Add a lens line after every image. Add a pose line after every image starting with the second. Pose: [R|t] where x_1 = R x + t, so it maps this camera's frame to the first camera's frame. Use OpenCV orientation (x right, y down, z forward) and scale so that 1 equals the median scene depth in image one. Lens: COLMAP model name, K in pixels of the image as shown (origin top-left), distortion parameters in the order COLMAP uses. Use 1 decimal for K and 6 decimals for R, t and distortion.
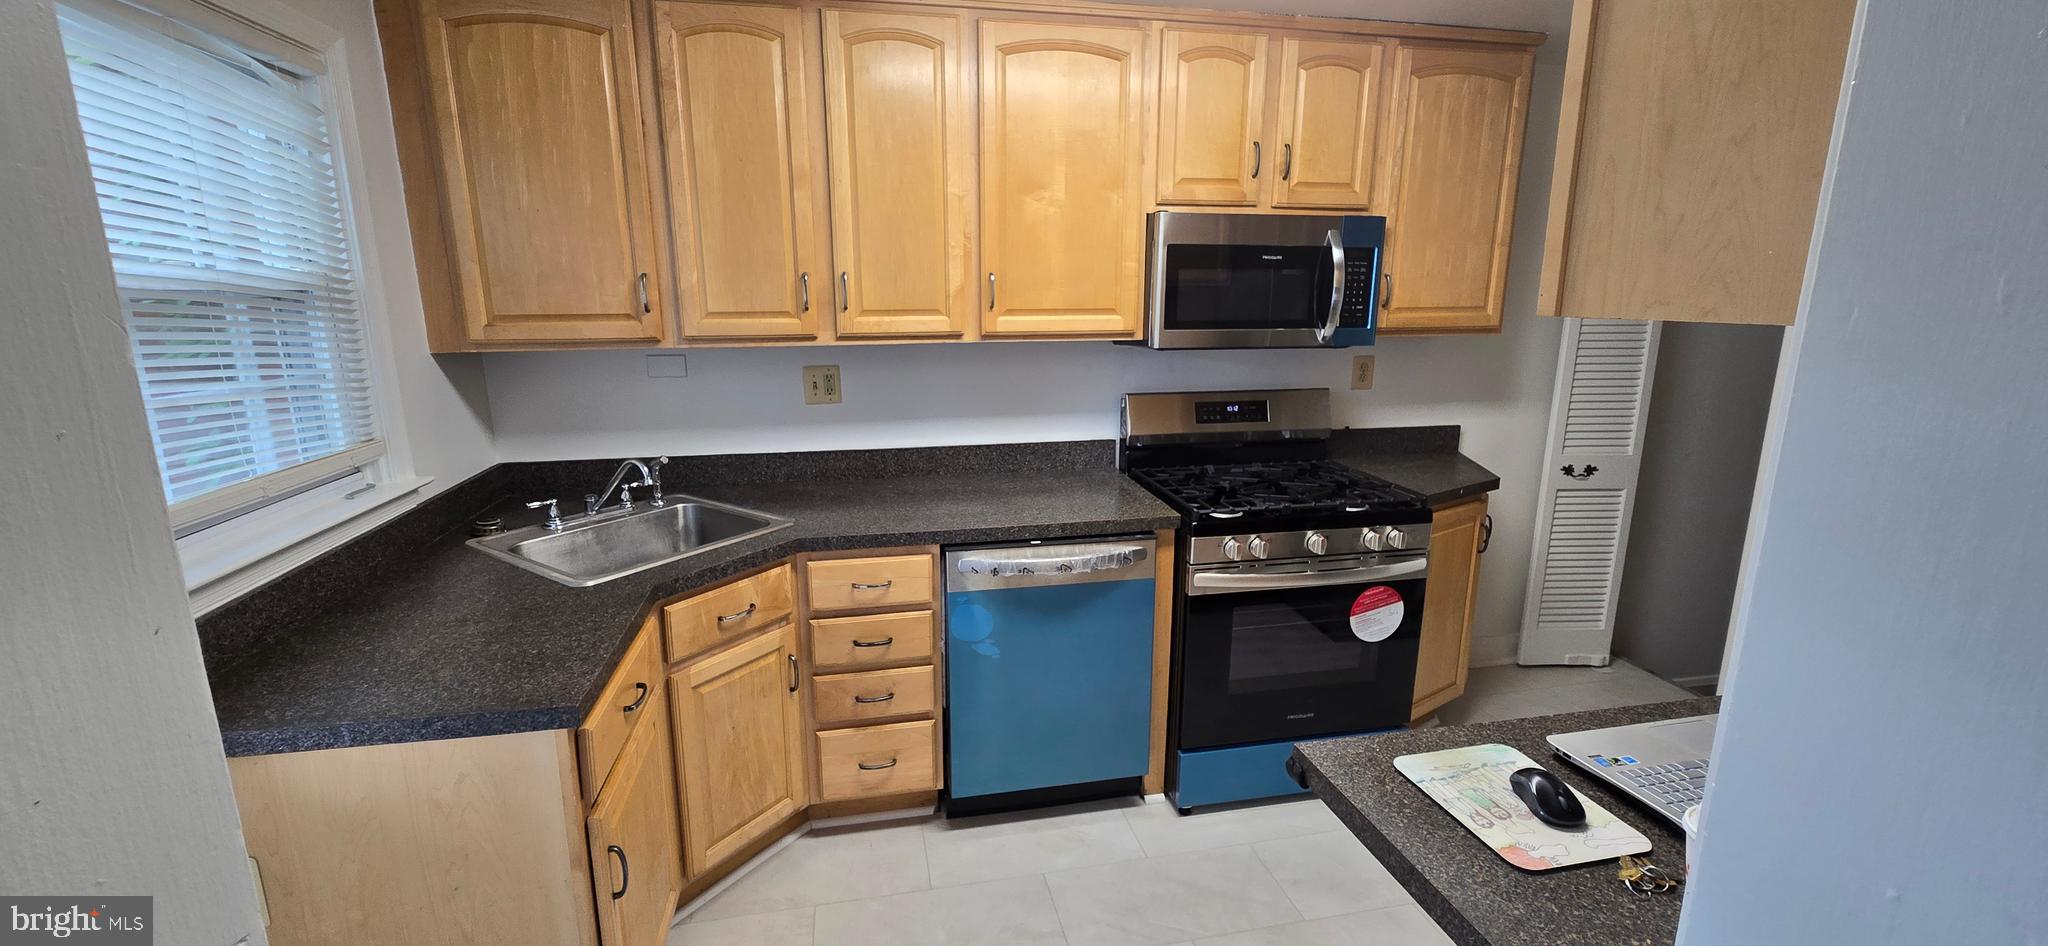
lens RADIAL K [[826.4, 0, 1024.9], [0, 826.4, 470.1], [0, 0, 1]] dist [-0.003890, -0.000098]
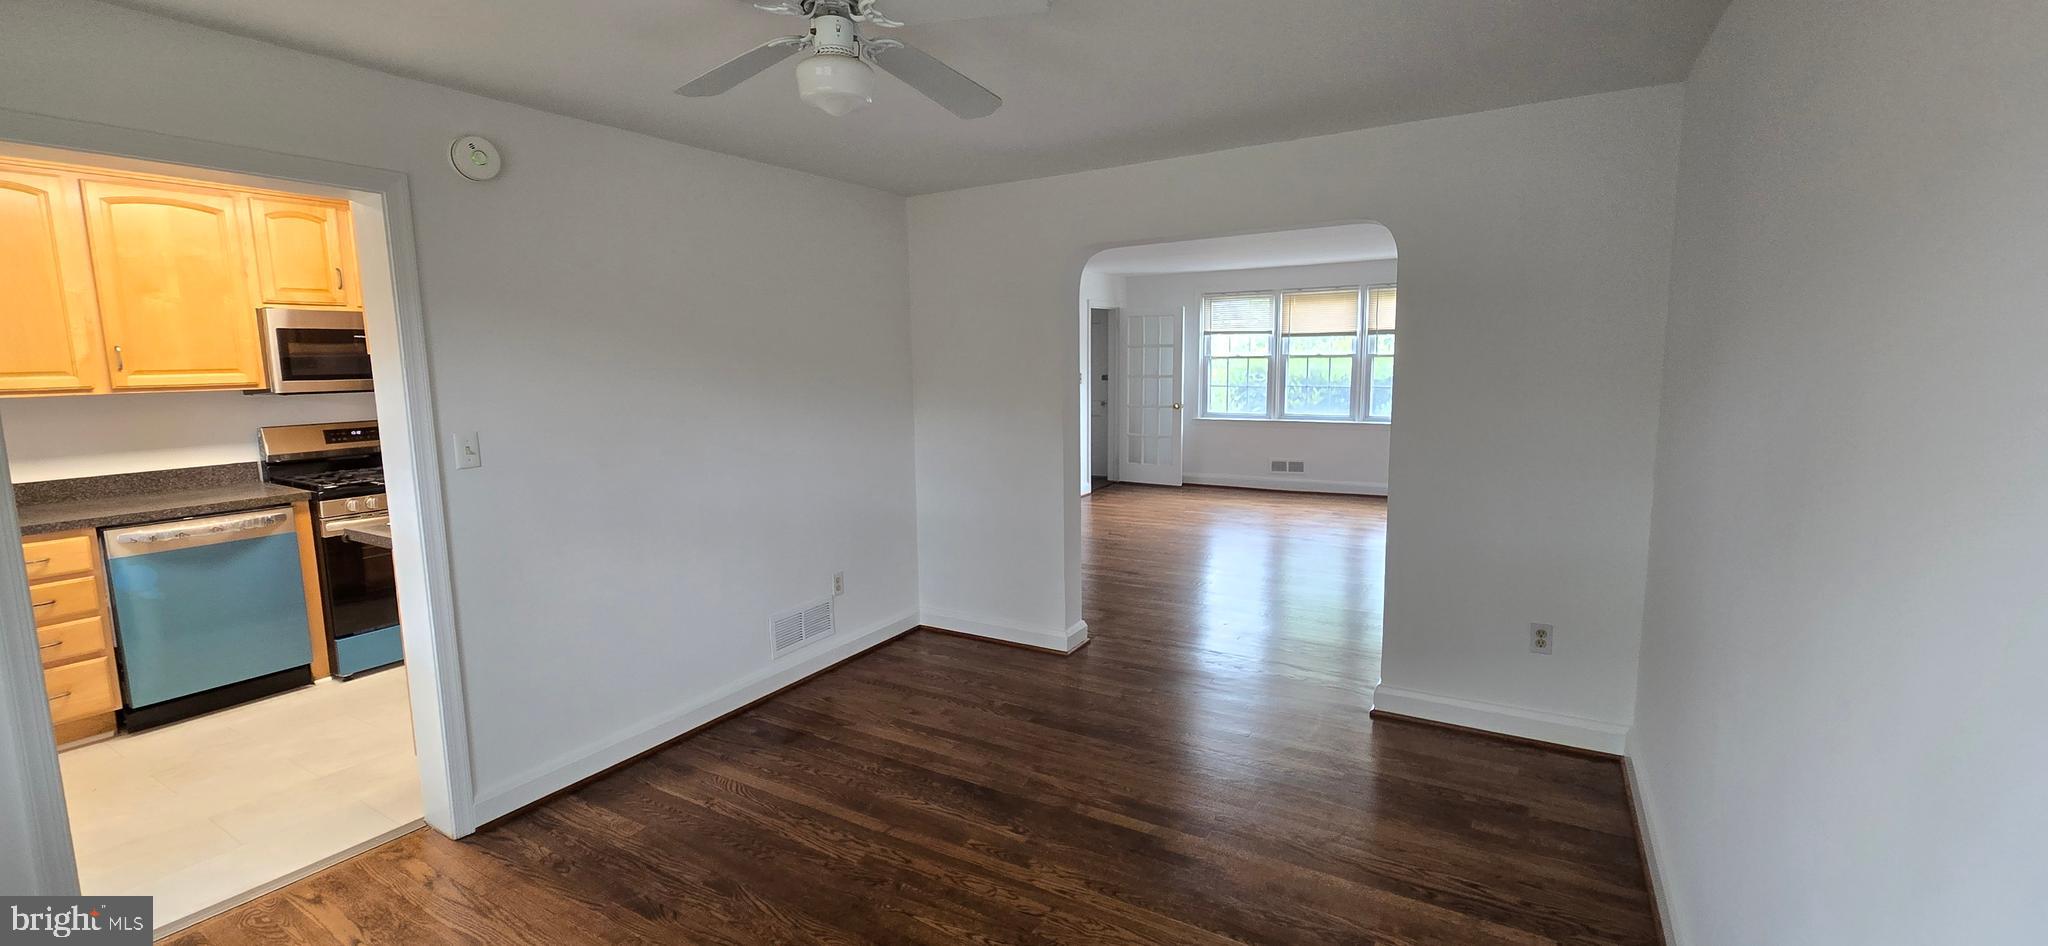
lens RADIAL K [[826.4, 0, 1029.2], [0, 826.4, 464.1], [0, 0, 1]] dist [-0.003890, -0.000098]
pose [[0.672958, -0.106378, 0.731992, -0.041198], [0.175298, 0.984349, -0.018109, 0.272576], [-0.718609, 0.140503, 0.681073, -1.105979]]
